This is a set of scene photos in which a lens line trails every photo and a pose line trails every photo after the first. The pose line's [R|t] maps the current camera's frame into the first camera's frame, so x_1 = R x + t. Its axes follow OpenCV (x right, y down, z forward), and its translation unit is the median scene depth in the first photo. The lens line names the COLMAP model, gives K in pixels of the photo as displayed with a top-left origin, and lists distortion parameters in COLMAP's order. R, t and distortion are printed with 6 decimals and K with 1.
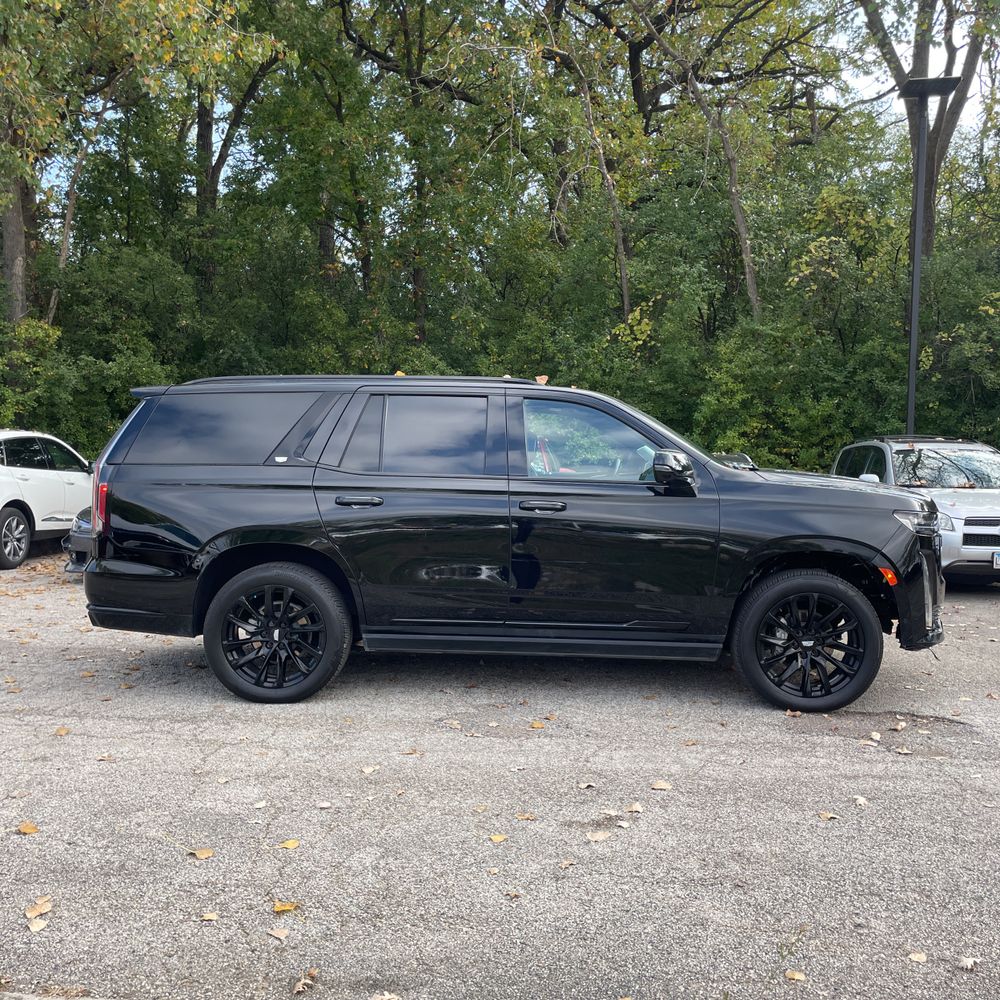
lens RADIAL K [[1024.0, 0, 492.5], [0, 1024.0, 505.1], [0, 0, 1]] dist [0.042720, 0.000000]
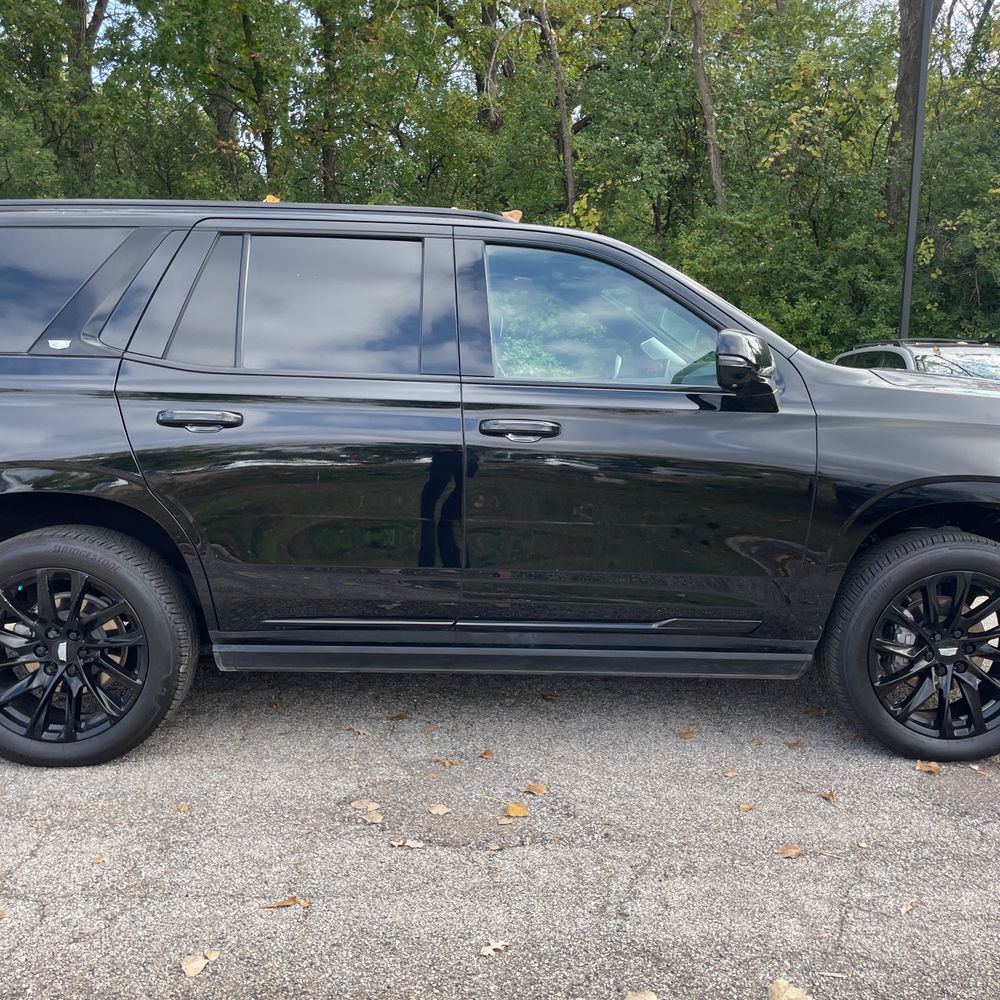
lens RADIAL K [[1024.0, 0, 464.9], [0, 1024.0, 510.0], [0, 0, 1]] dist [0.042720, 0.000000]
pose [[0.998732, -0.006512, 0.049927, -0.011249], [0.002378, 0.996595, 0.082417, -0.000792], [-0.050293, -0.082194, 0.995347, 0.403876]]
